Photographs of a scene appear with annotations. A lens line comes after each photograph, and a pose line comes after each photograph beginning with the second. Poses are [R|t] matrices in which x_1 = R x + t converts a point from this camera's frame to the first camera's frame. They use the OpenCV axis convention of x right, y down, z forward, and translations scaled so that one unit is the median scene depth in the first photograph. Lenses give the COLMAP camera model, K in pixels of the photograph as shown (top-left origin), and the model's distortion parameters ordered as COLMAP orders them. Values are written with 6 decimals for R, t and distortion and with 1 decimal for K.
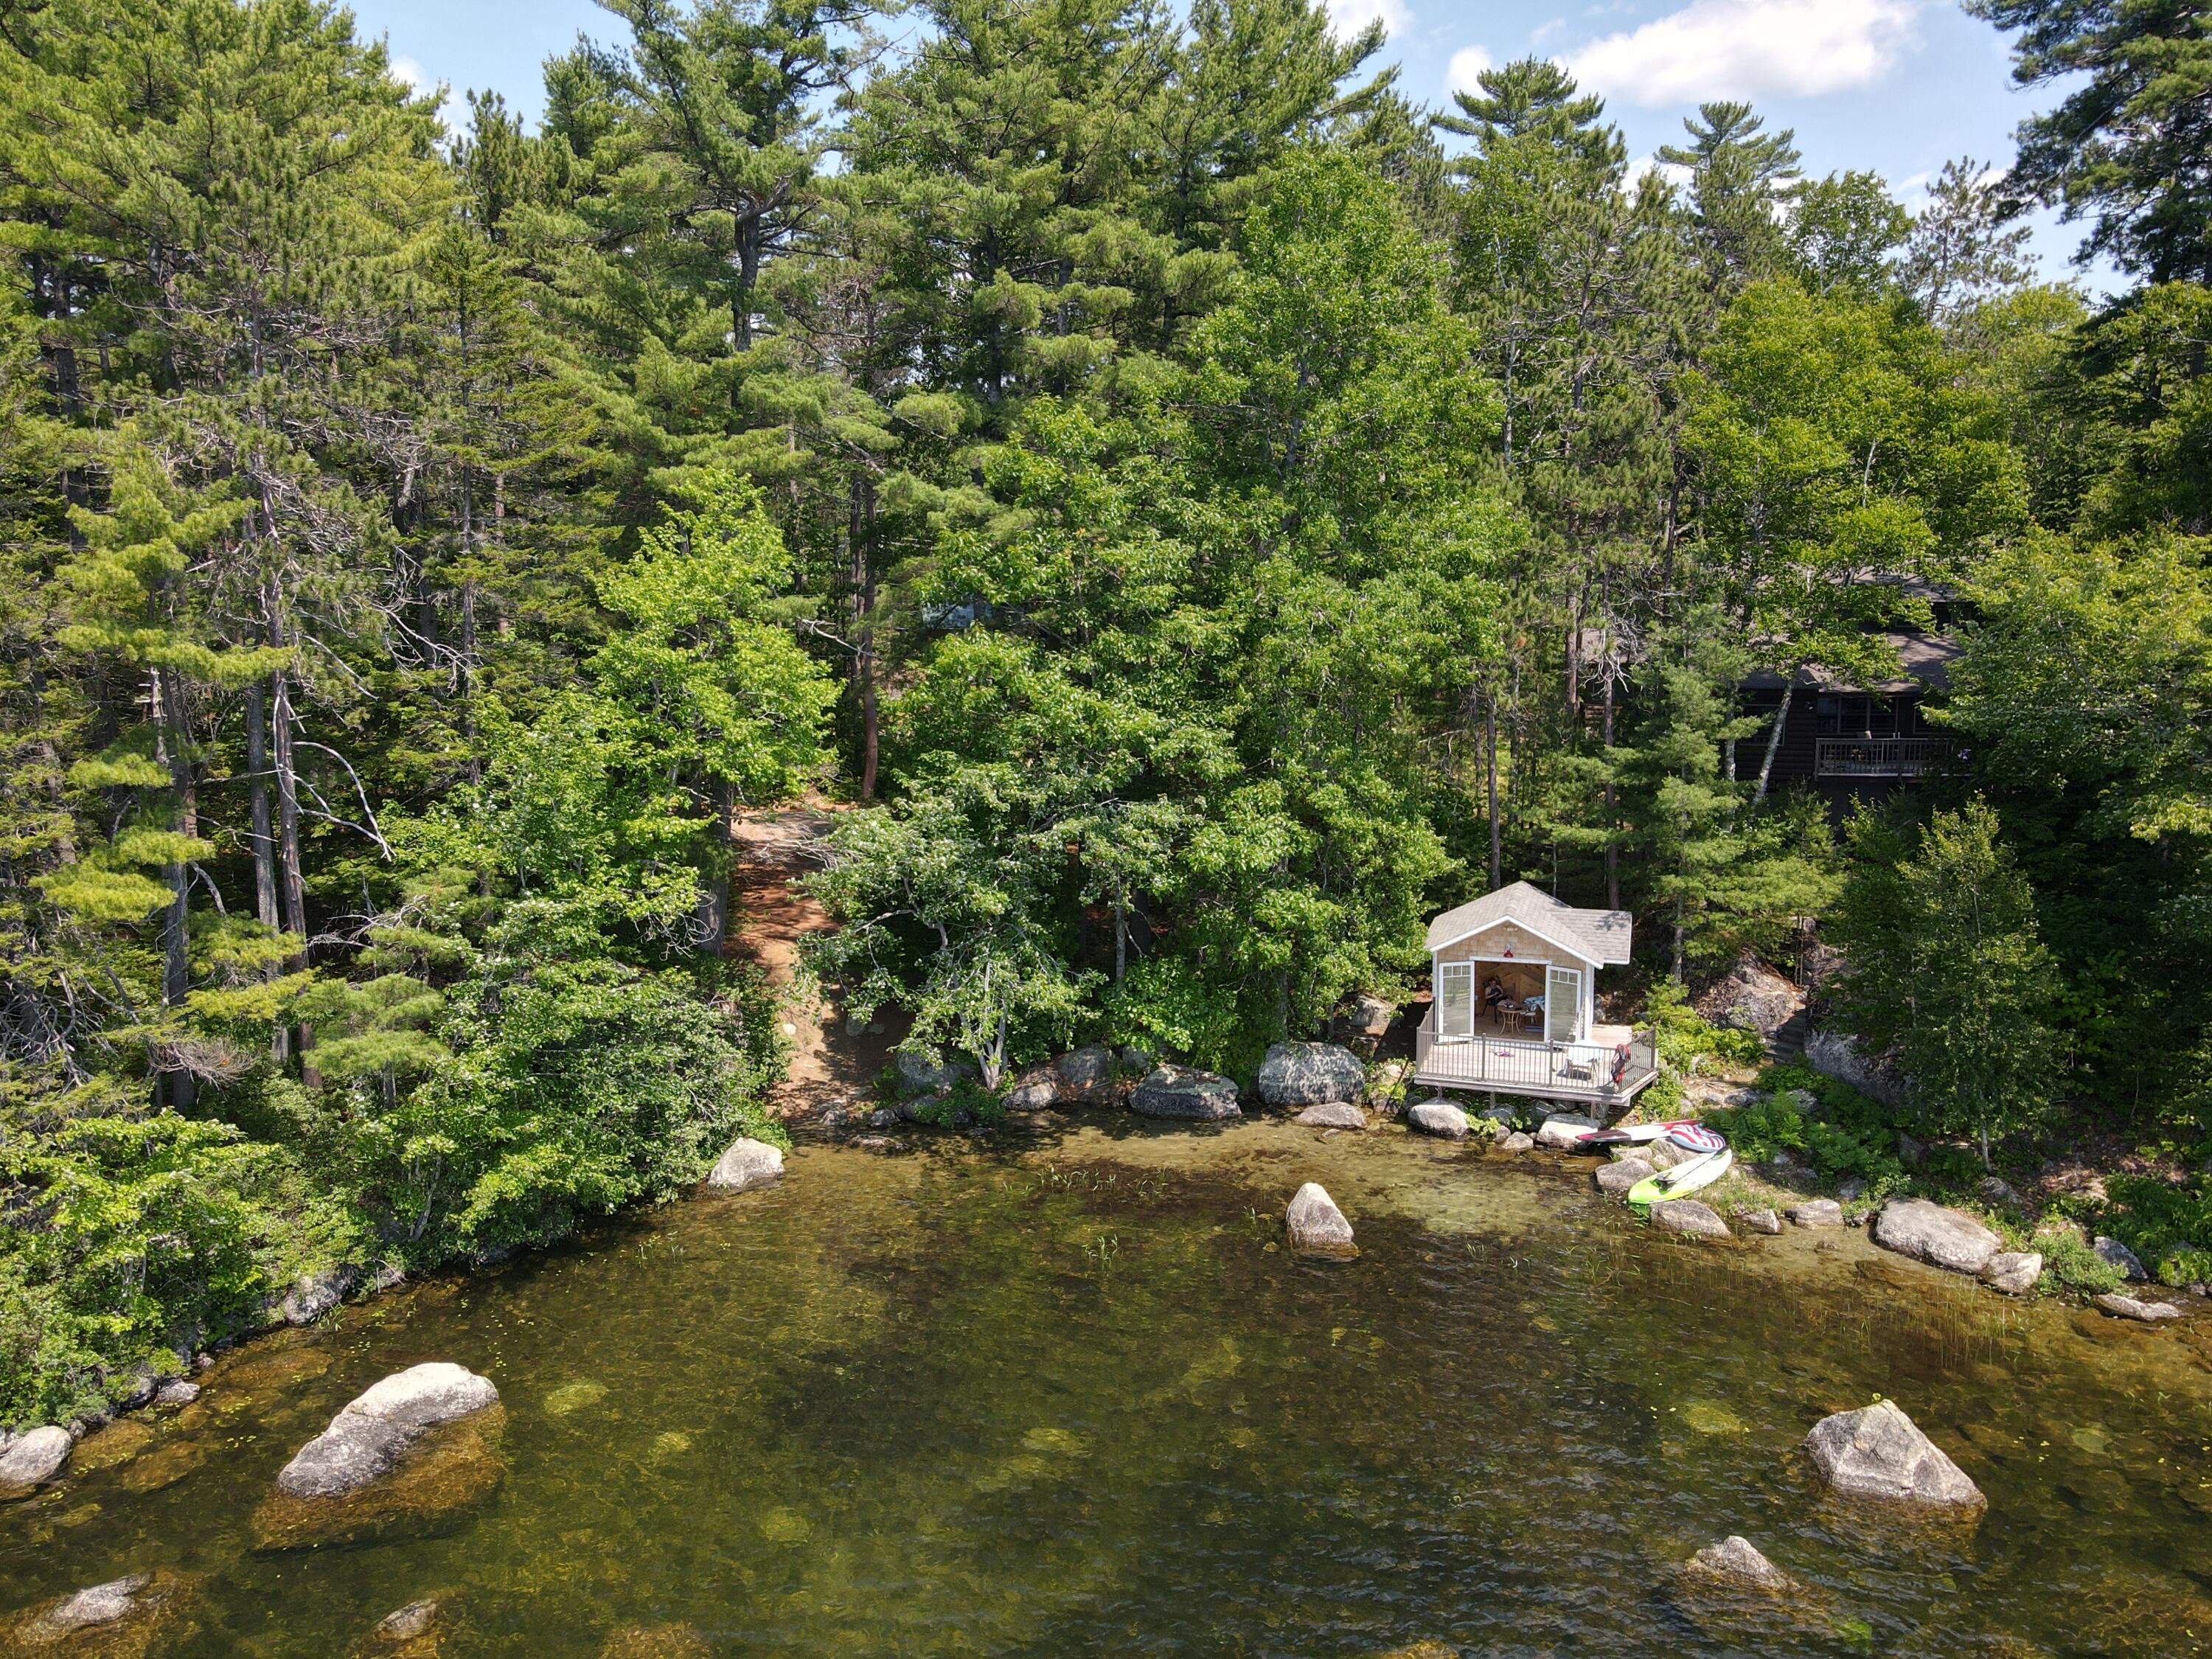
lens RADIAL K [[1619.1, 0, 1106.0], [0, 1619.1, 829.5], [0, 0, 1]] dist [0.004387, 0.027039]
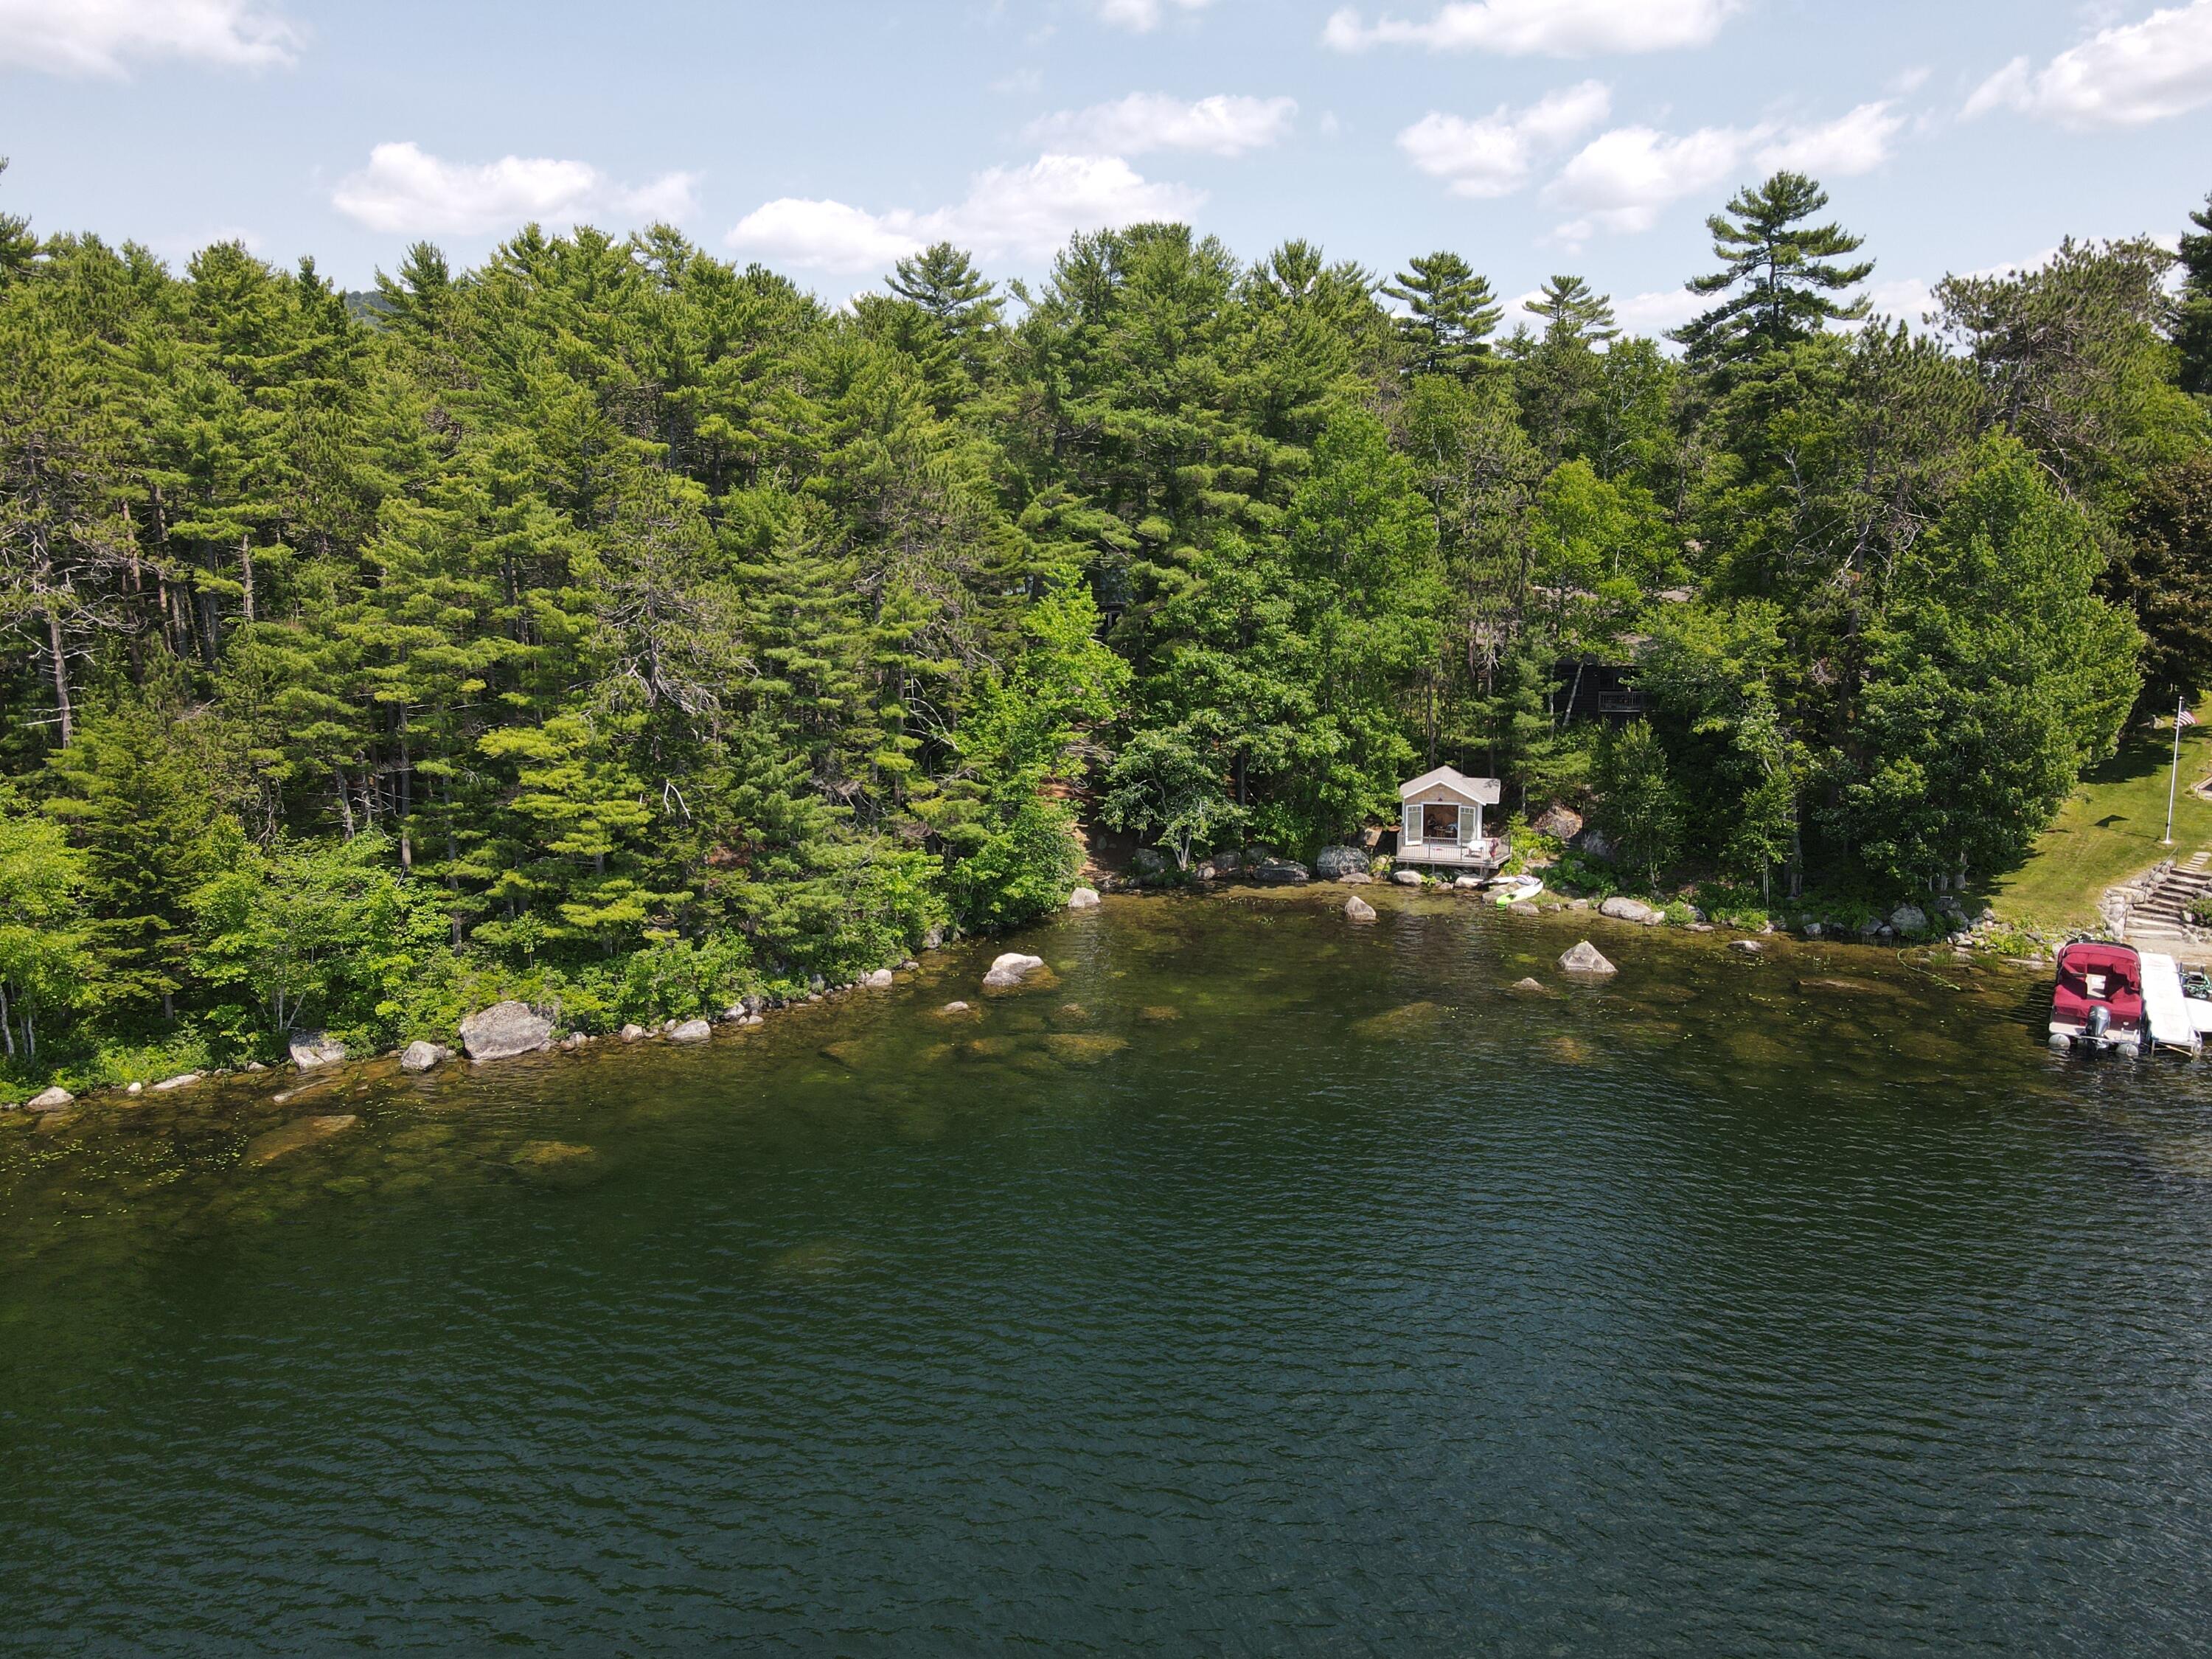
lens RADIAL K [[1619.1, 0, 1106.0], [0, 1619.1, 829.5], [0, 0, 1]] dist [0.004387, 0.027039]
pose [[0.998059, -0.009169, 0.061600, -0.309486], [0.006936, 0.999315, 0.036353, 0.039555], [-0.061891, -0.035855, 0.997439, -1.049157]]
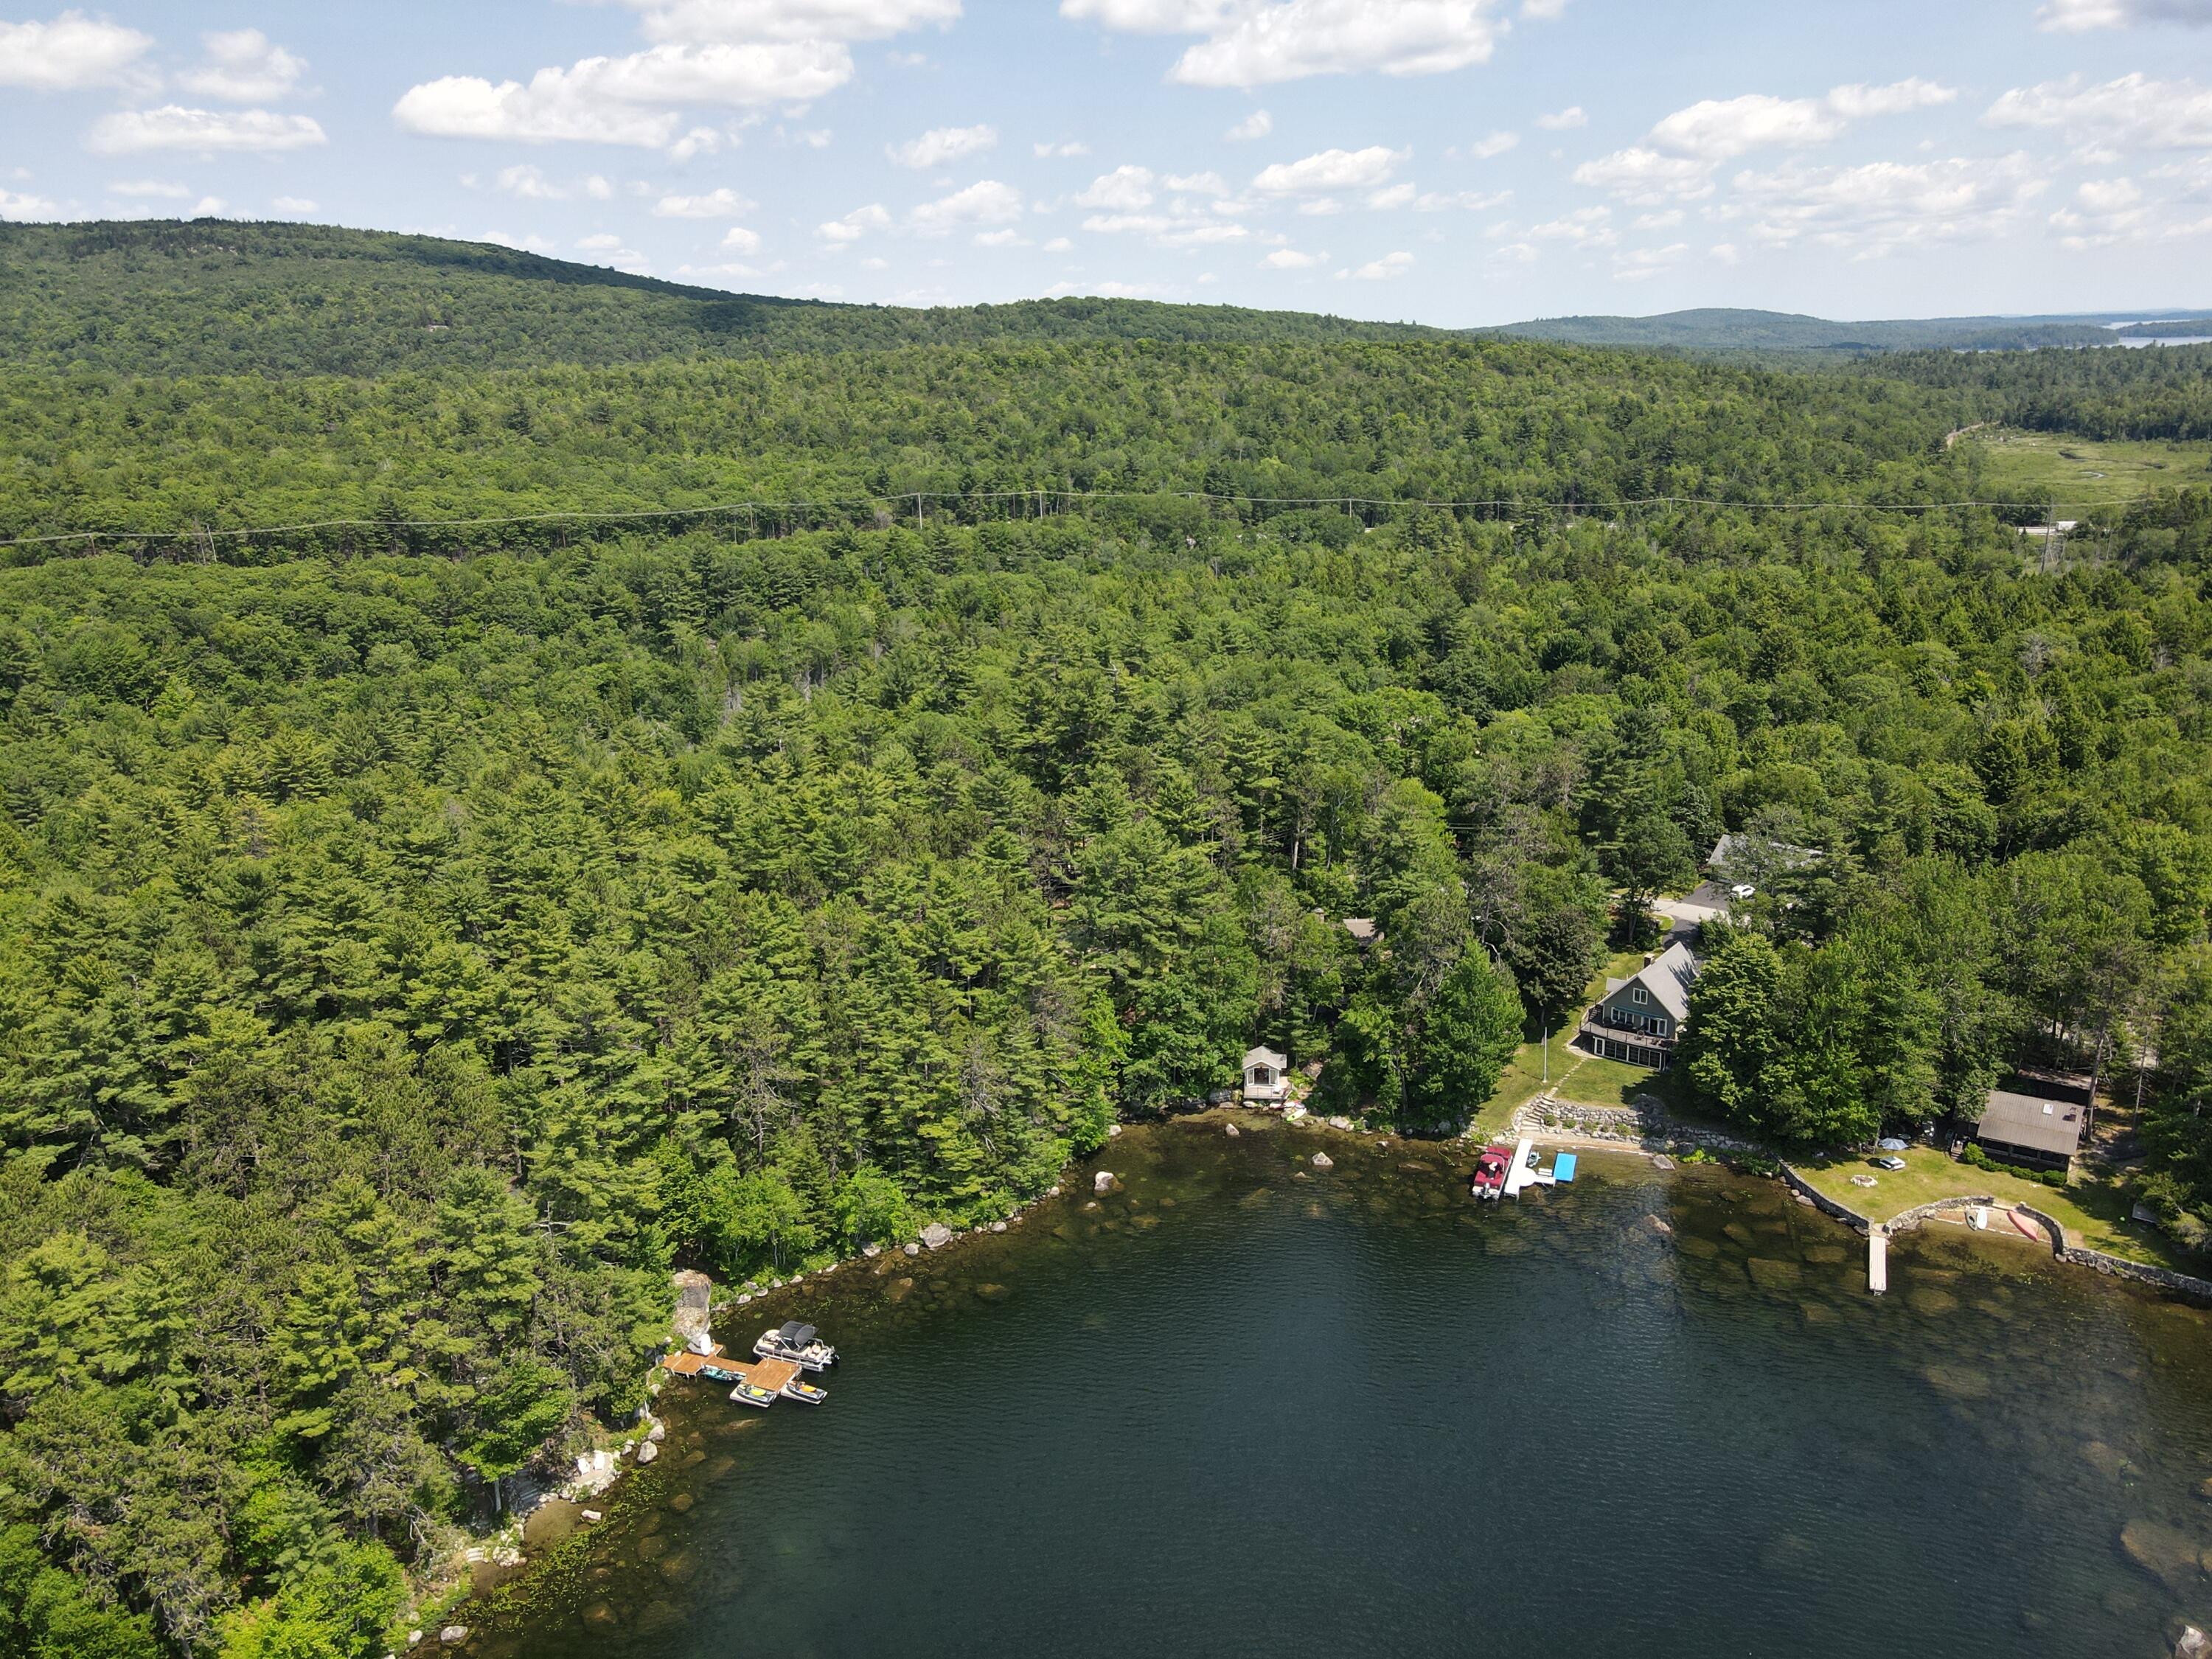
lens RADIAL K [[1619.1, 0, 1106.0], [0, 1619.1, 829.5], [0, 0, 1]] dist [0.004387, 0.027039]
pose [[0.979740, -0.071459, 0.187089, -1.060681], [0.050152, 0.991953, 0.116246, -1.222481], [-0.193891, -0.104508, 0.975441, -3.550832]]
